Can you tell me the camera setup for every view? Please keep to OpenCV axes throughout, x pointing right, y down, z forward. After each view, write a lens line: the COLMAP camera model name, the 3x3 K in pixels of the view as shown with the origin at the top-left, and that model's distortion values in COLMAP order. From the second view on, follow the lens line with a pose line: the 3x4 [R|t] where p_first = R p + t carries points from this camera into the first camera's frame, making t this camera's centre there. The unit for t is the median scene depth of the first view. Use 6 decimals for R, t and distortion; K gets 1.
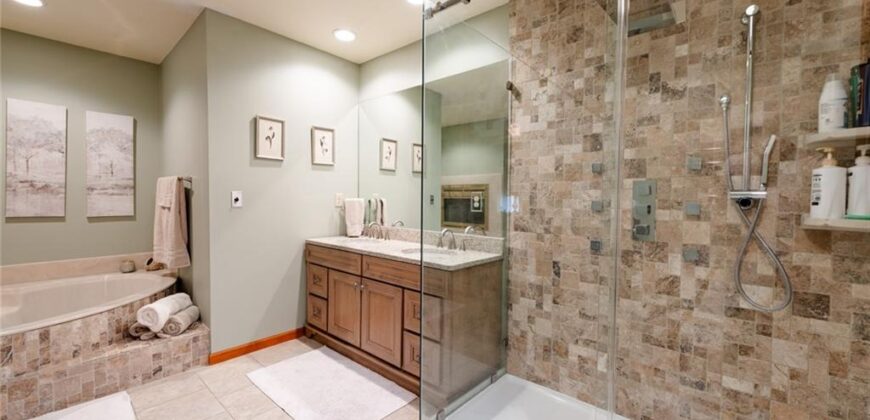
lens RADIAL K [[341.3, 0, 434.2], [0, 341.3, 205.2], [0, 0, 1]] dist [-0.000501, 0.000101]
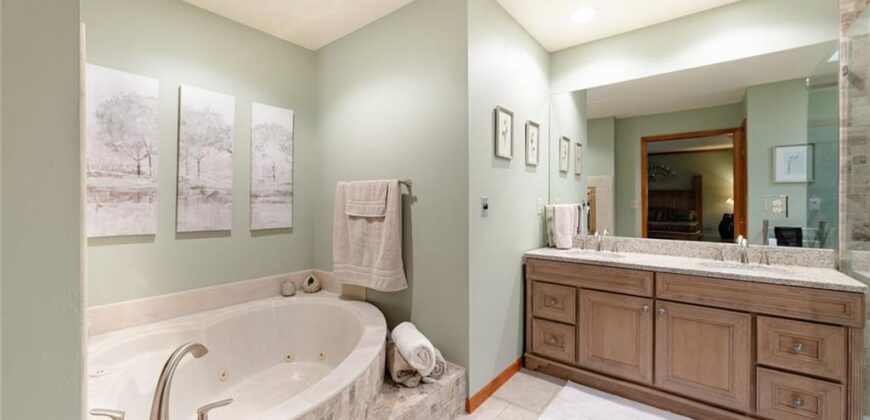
lens RADIAL K [[341.3, 0, 434.2], [0, 341.3, 205.2], [0, 0, 1]] dist [-0.000501, 0.000101]
pose [[0.998882, -0.010209, 0.046147, -0.661802], [0.010857, 0.999846, -0.013816, -0.010270], [-0.045999, 0.014301, 0.998839, 0.163656]]
